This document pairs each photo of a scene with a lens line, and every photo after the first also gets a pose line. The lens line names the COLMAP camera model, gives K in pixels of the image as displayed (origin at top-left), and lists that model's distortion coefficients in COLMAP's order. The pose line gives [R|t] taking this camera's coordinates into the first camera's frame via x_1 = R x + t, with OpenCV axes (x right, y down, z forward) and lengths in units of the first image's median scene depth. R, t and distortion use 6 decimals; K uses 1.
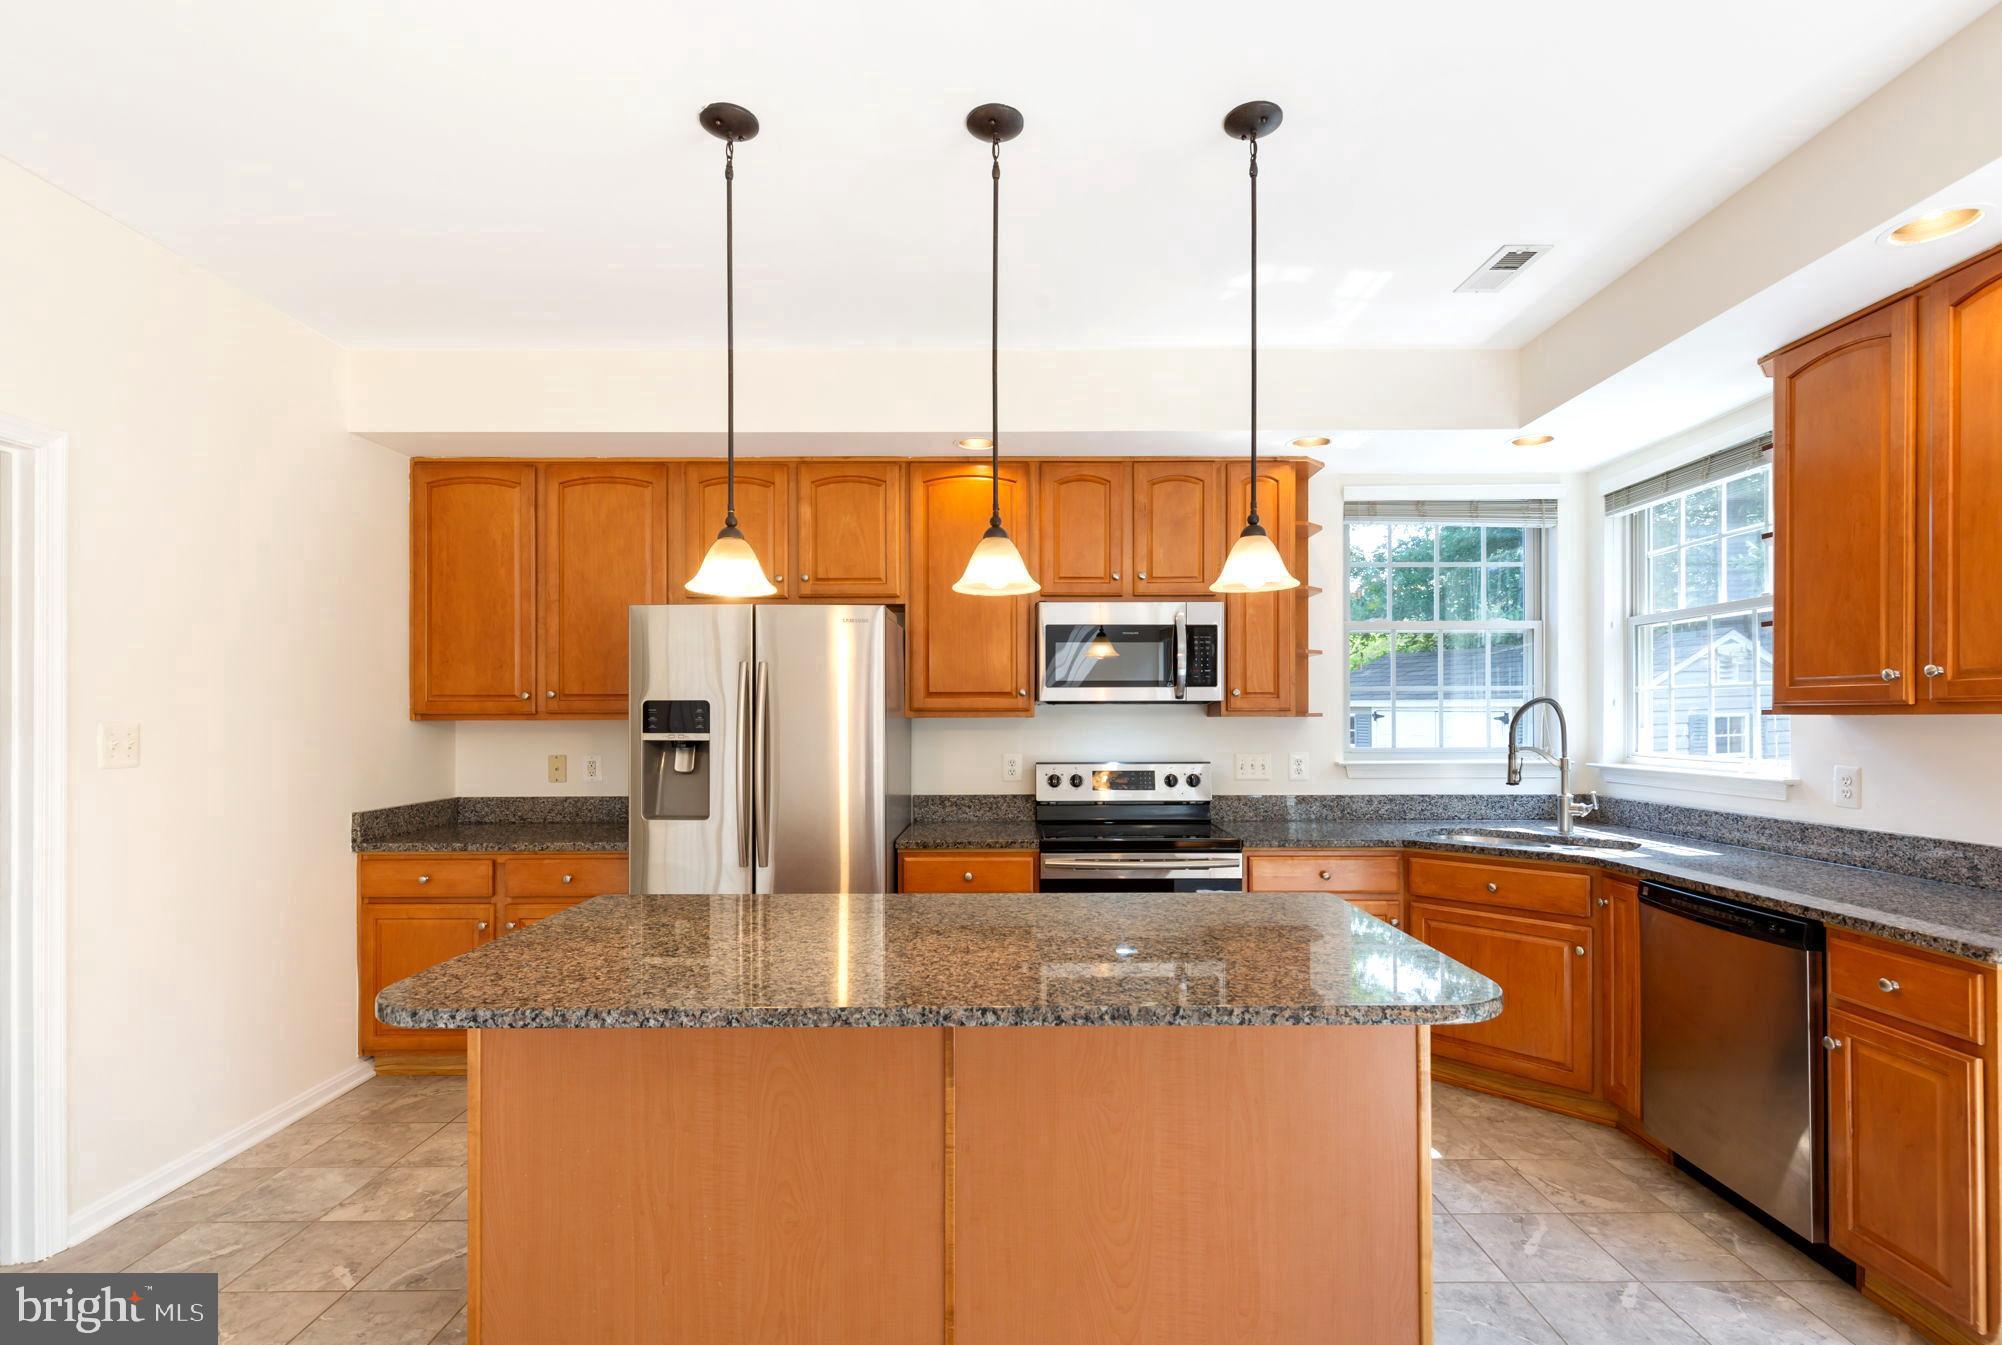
lens RADIAL K [[941.5, 0, 1001.7], [0, 941.5, 717.1], [0, 0, 1]] dist [0.001977, 0.000022]
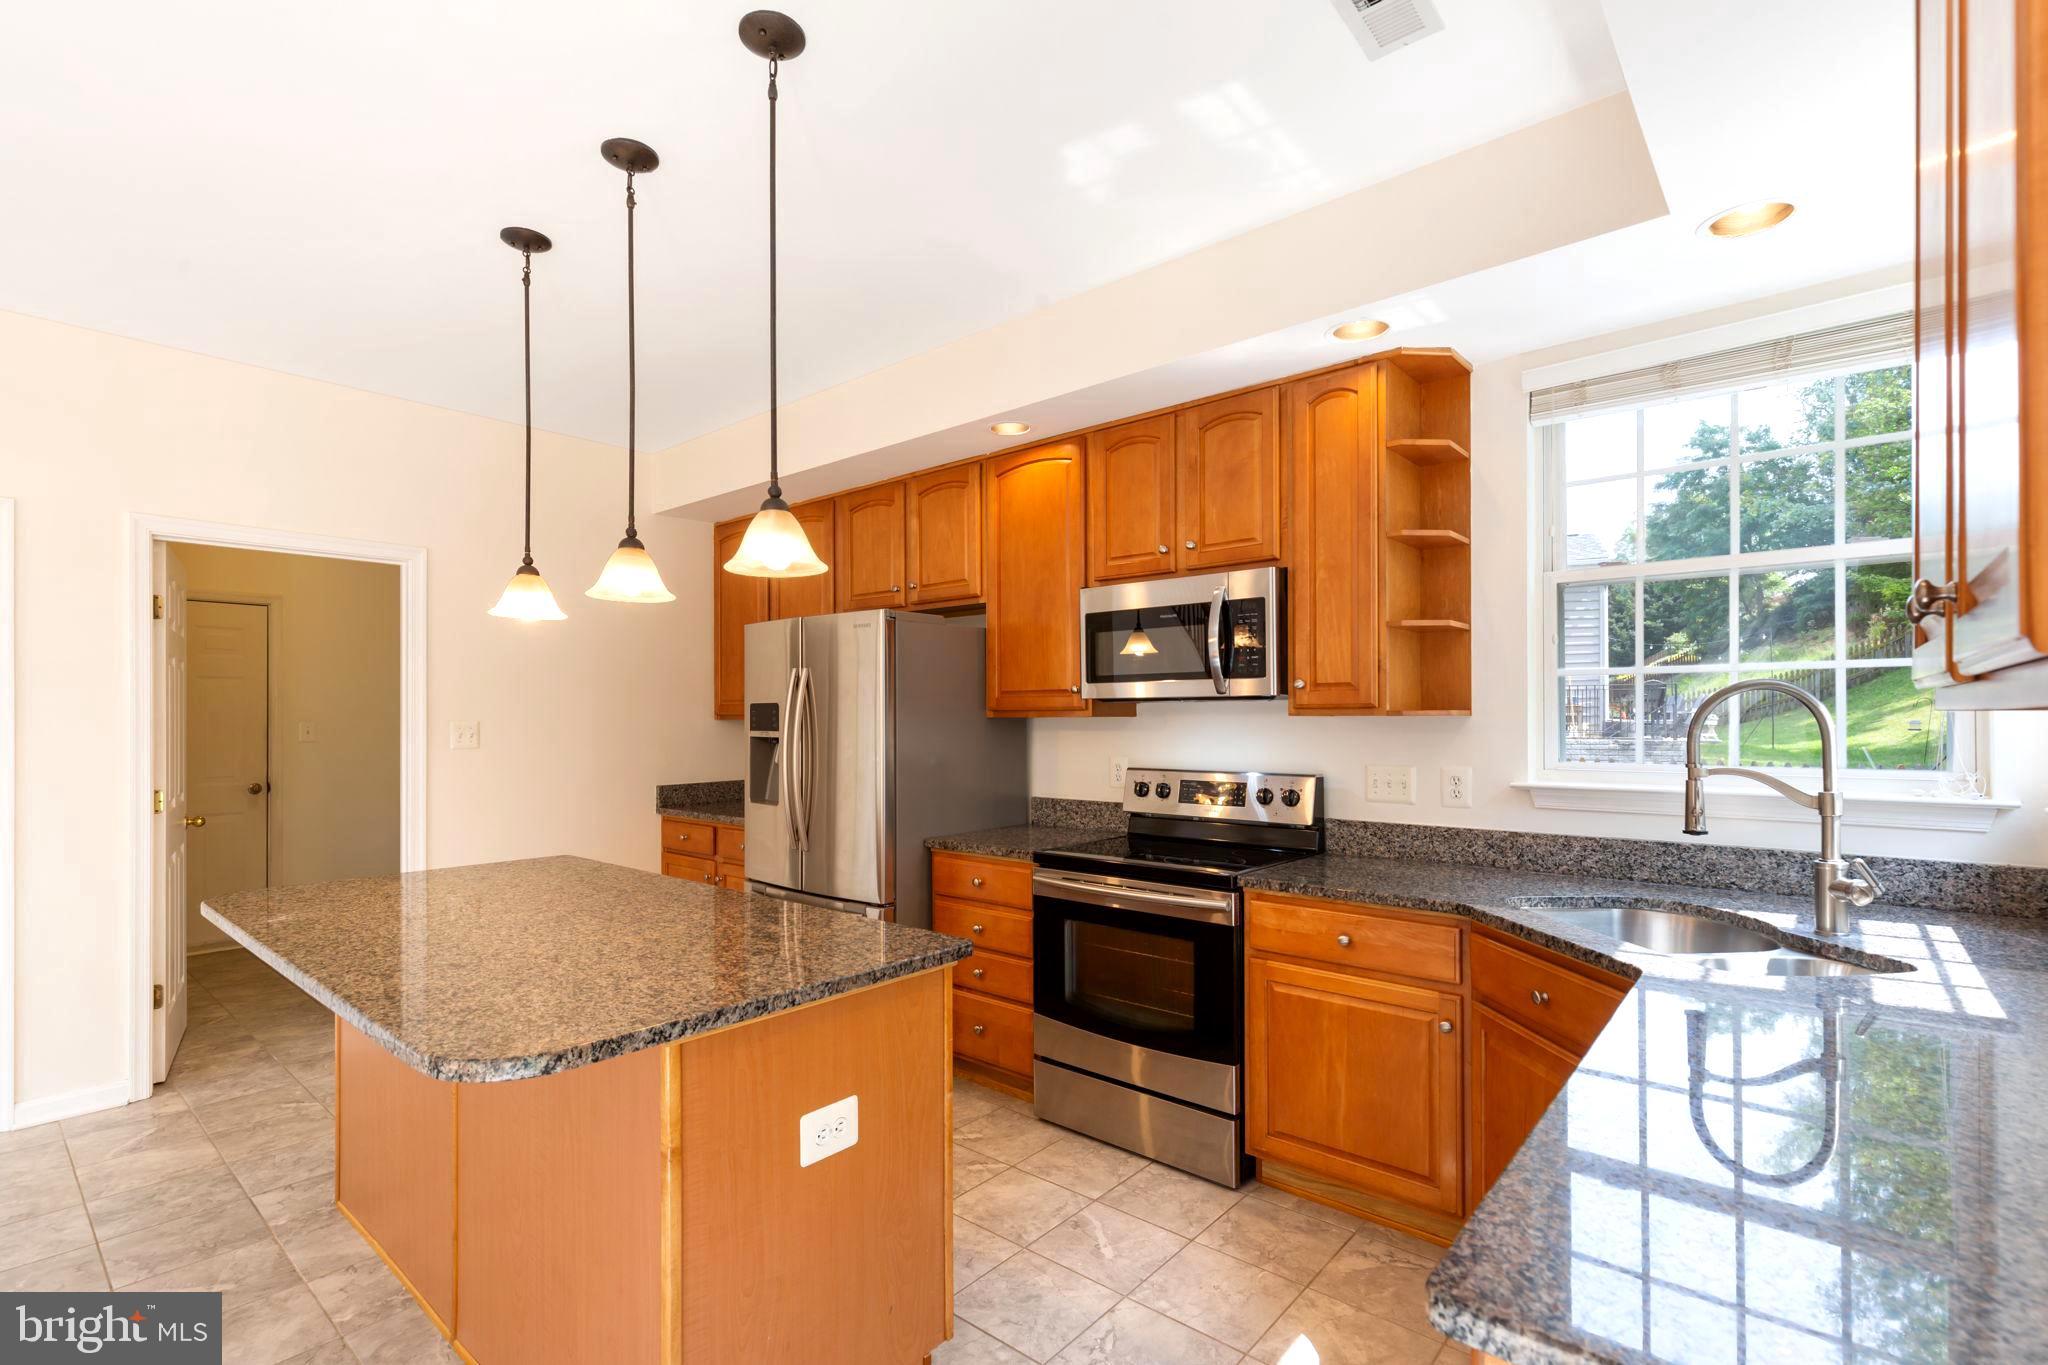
lens RADIAL K [[928.5, 0, 1022.1], [0, 928.5, 713.4], [0, 0, 1]] dist [-0.000461, -0.000180]
pose [[0.754991, -0.002760, -0.655730, 0.579641], [0.002954, 0.999995, -0.000808, -0.002898], [0.655729, -0.001327, 0.754995, 0.293608]]
